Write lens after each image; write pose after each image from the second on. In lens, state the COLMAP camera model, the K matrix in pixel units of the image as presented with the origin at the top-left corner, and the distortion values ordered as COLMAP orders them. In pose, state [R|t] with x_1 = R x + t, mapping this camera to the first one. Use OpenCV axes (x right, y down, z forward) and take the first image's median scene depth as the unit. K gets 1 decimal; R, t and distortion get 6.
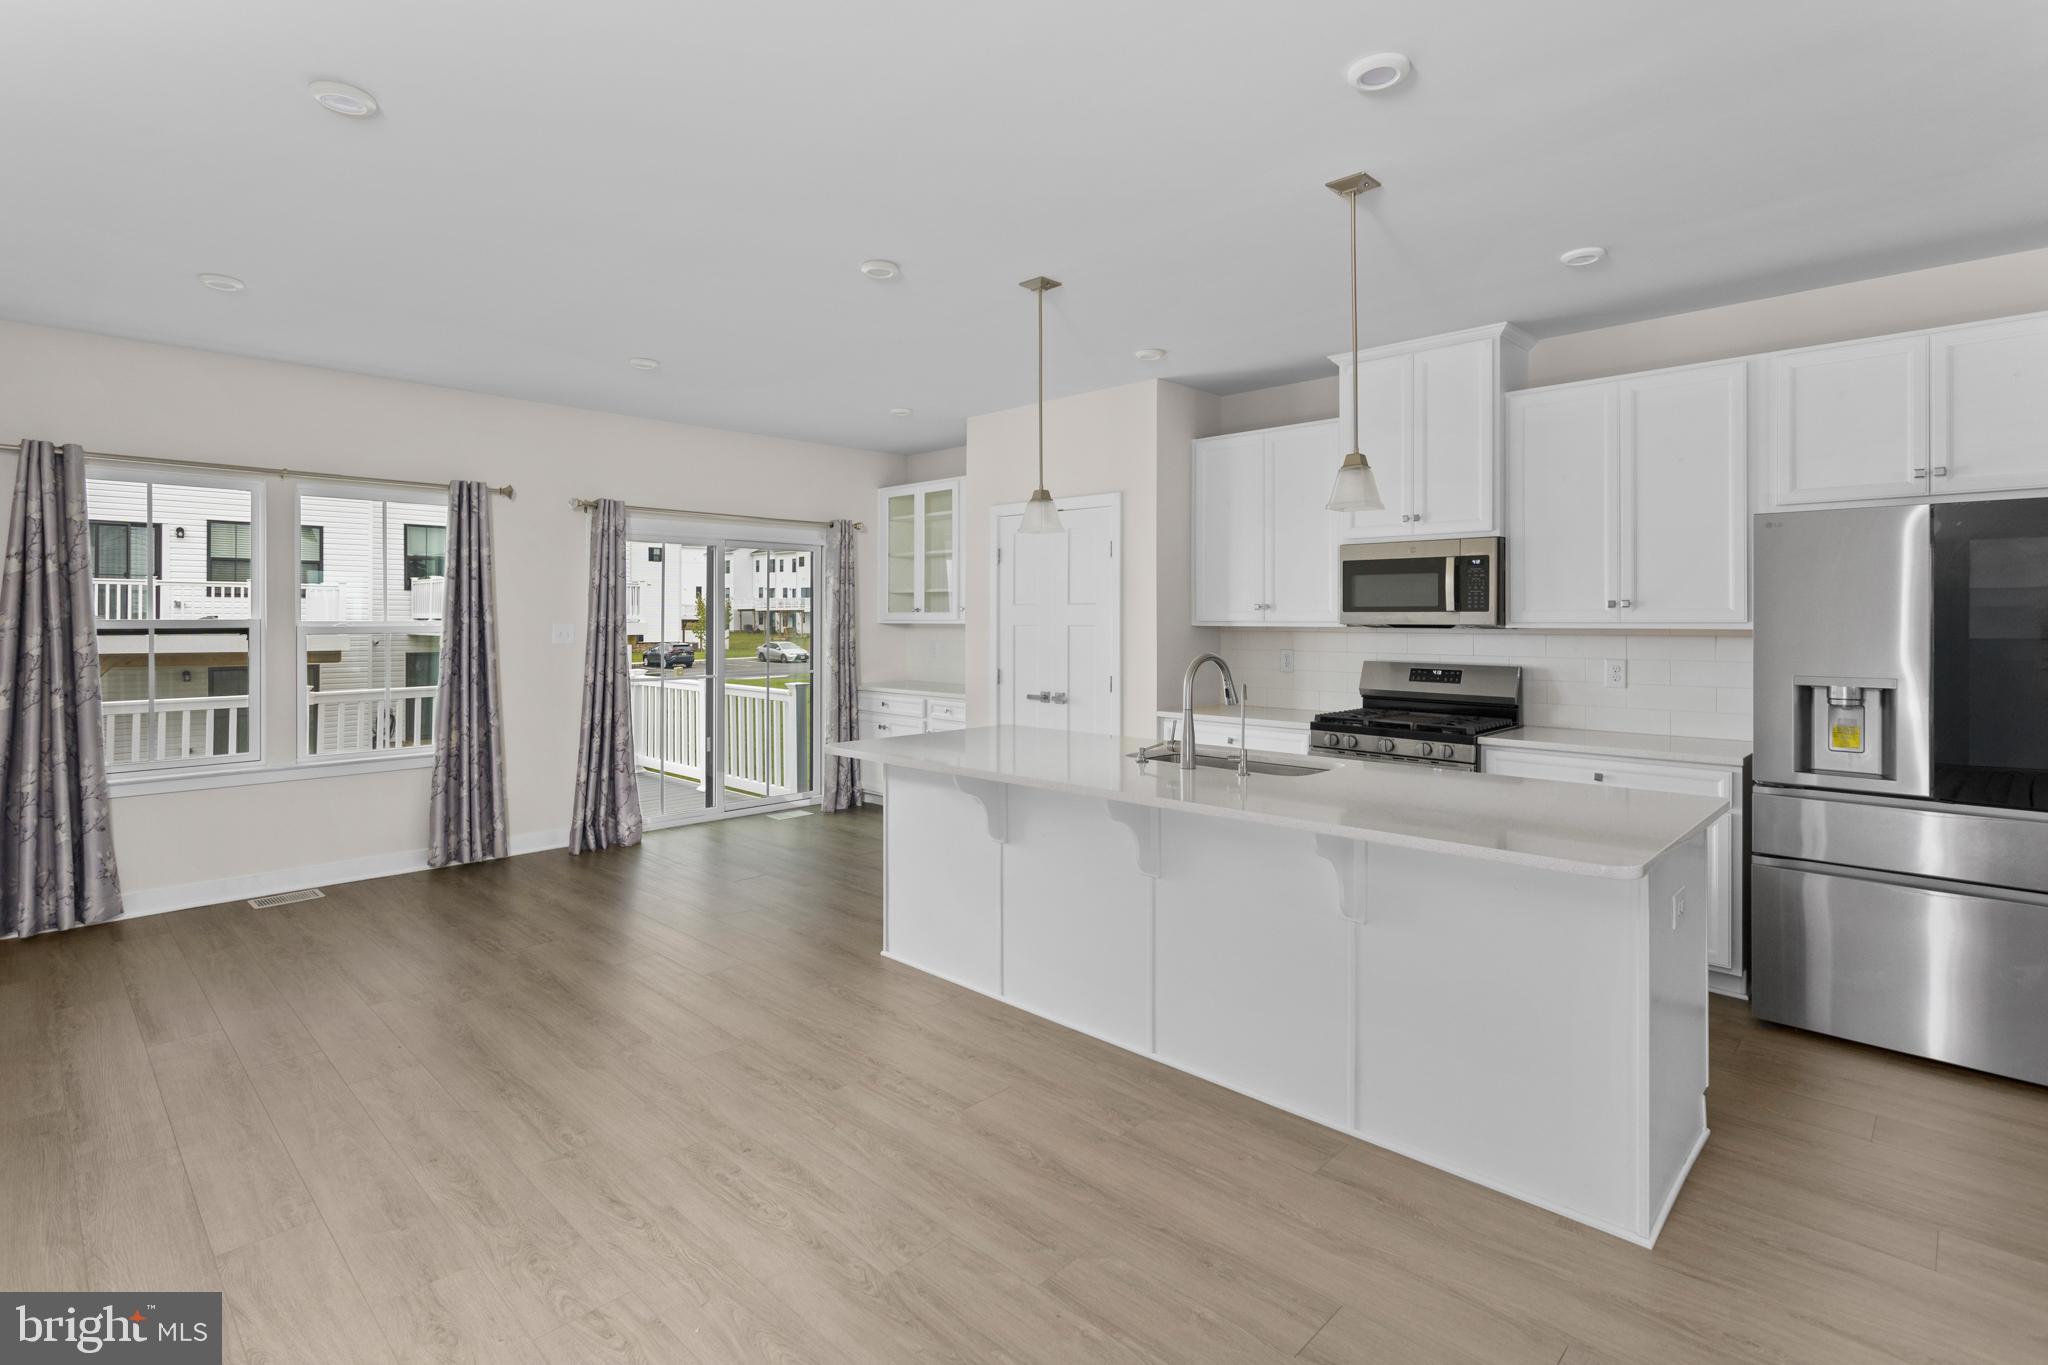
lens RADIAL K [[976.2, 0, 1016.2], [0, 976.2, 621.3], [0, 0, 1]] dist [-0.006299, -0.000765]
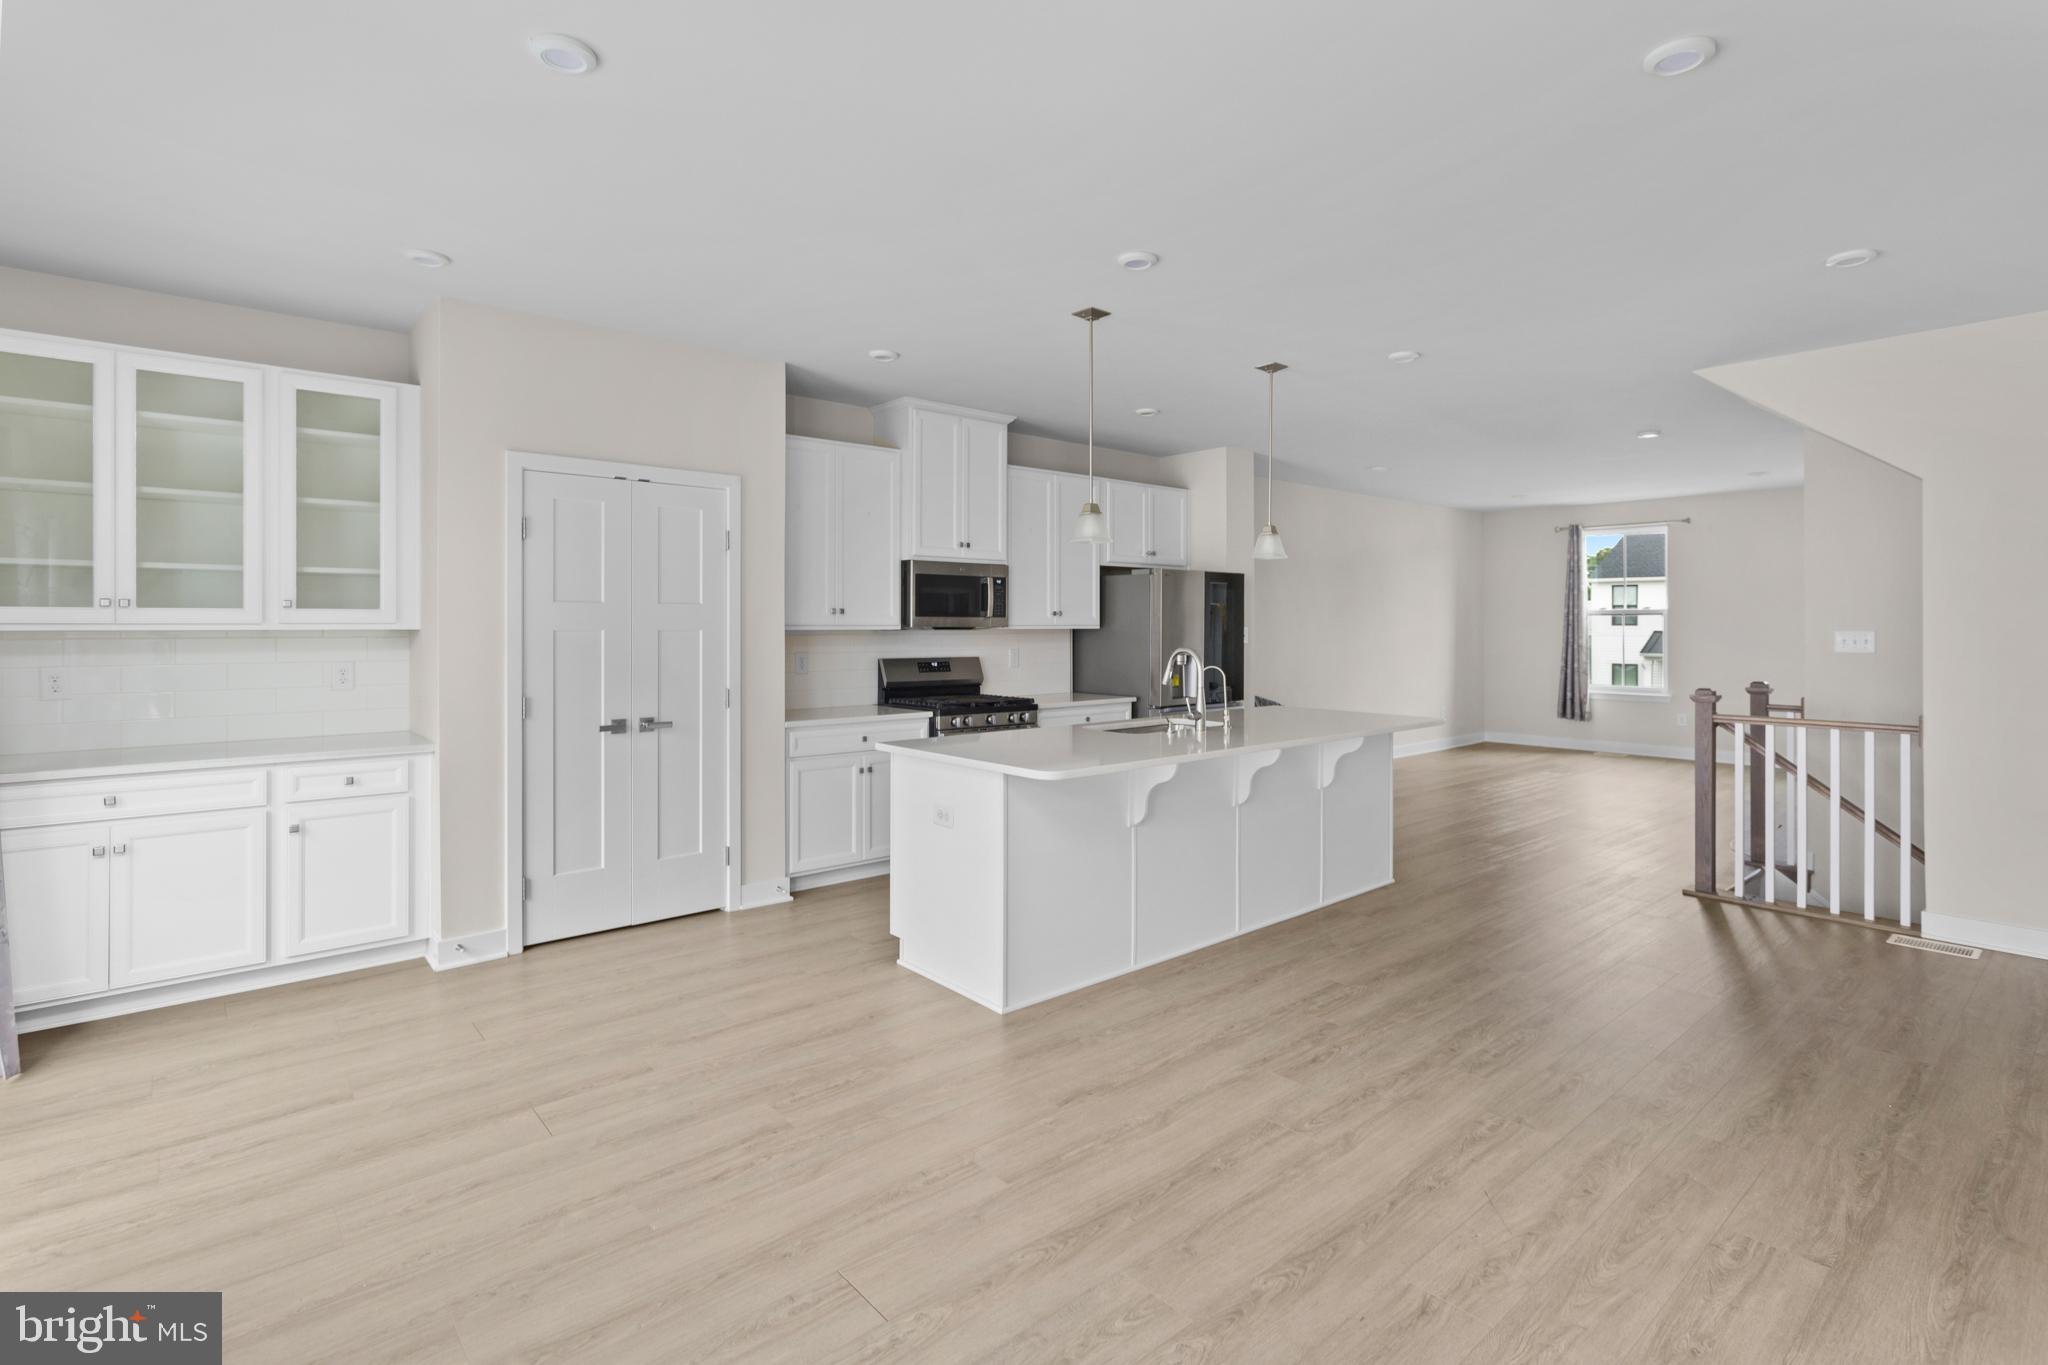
lens RADIAL K [[976.2, 0, 1014.7], [0, 976.2, 624.9], [0, 0, 1]] dist [-0.006299, -0.000765]
pose [[0.097631, -0.000780, 0.995222, -0.883307], [0.001126, 0.999999, 0.000673, -0.000581], [-0.995222, 0.001055, 0.097632, 0.808222]]
